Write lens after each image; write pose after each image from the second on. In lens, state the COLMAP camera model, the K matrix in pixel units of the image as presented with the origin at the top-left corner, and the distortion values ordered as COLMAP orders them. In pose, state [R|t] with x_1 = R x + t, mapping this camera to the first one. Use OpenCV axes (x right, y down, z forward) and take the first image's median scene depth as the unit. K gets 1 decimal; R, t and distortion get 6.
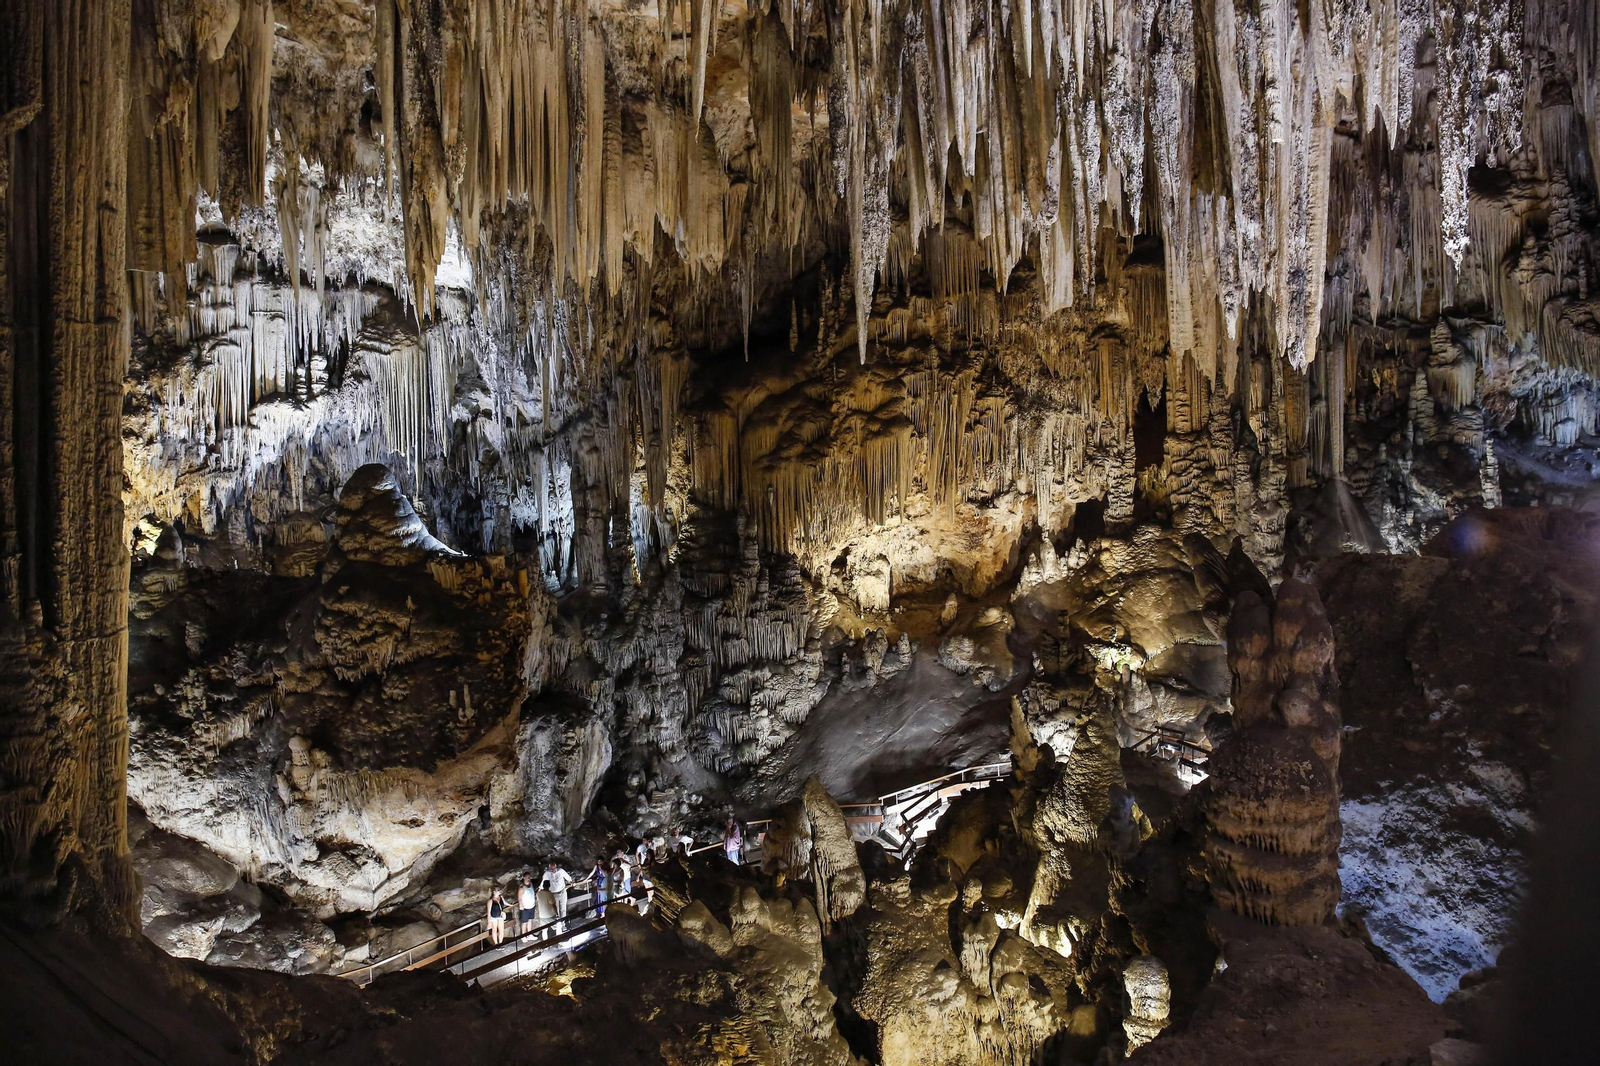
lens RADIAL K [[1080.4, 0, 800.3], [0, 1080.4, 529.6], [0, 0, 1]] dist [-0.078613, 0.050637]
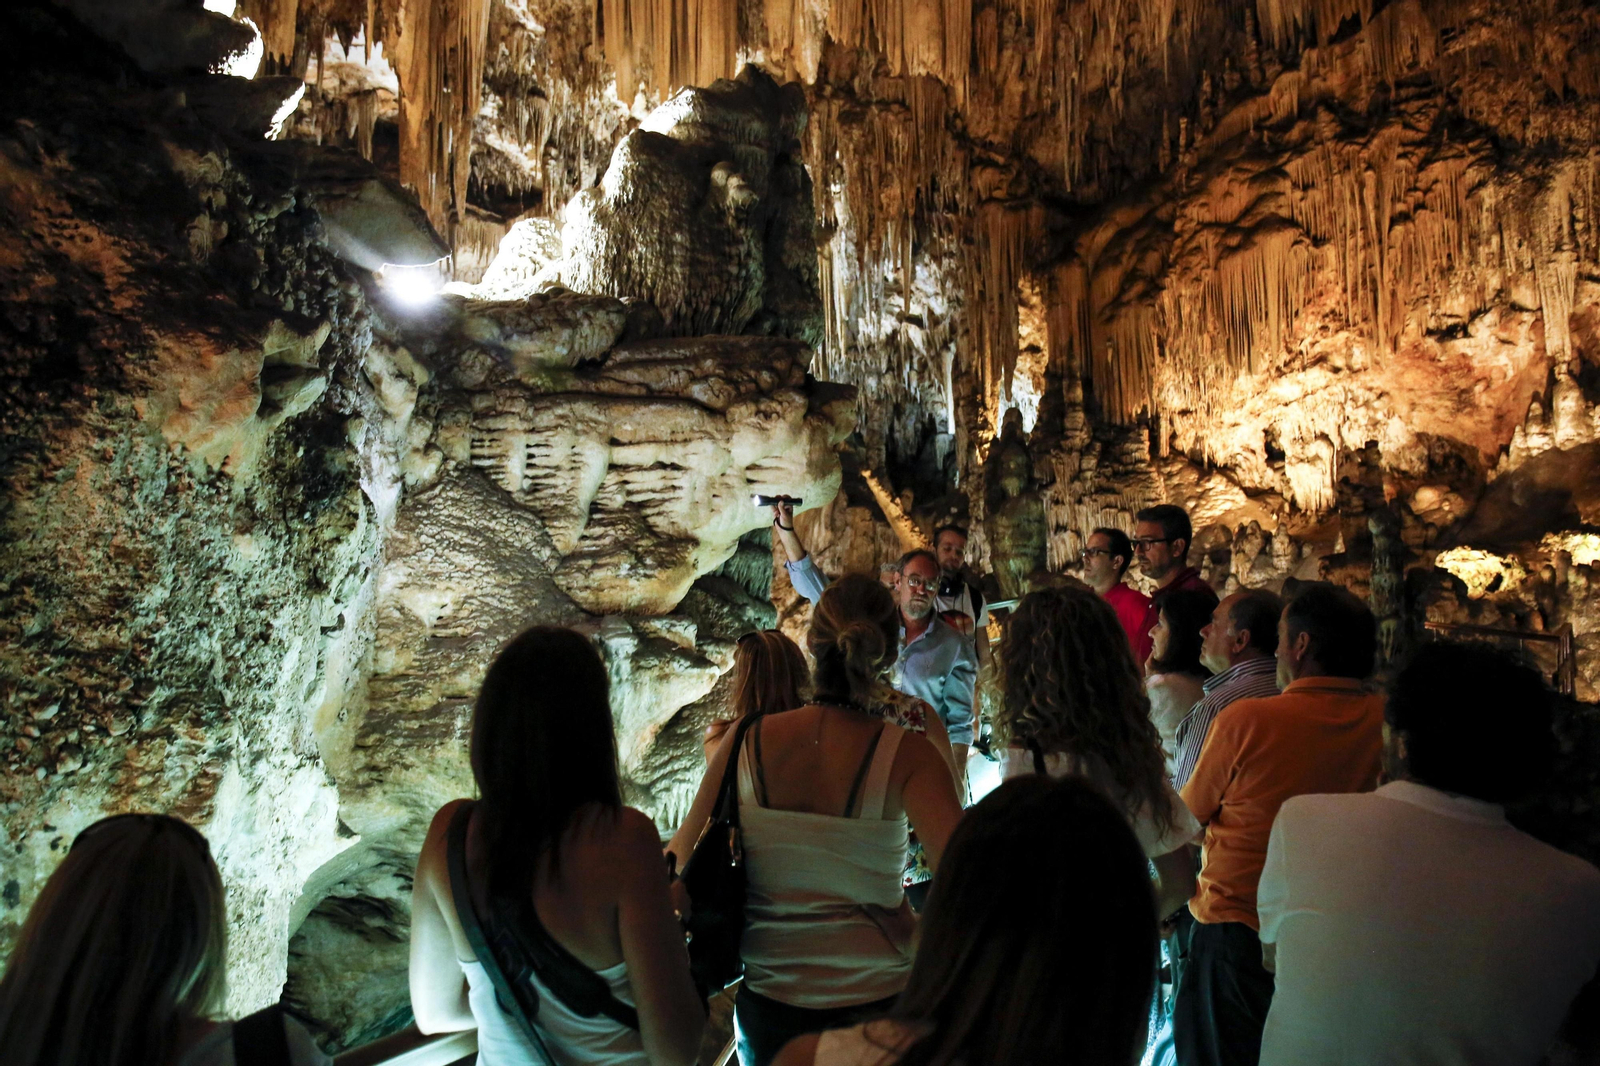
lens RADIAL K [[1080.4, 0, 784.0], [0, 1080.4, 527.2], [0, 0, 1]] dist [-0.078613, 0.050637]
pose [[0.615652, -0.011005, -0.787941, 0.428886], [-0.035956, 0.998469, -0.042039, 0.134047], [0.787198, 0.054213, 0.614314, 0.321782]]
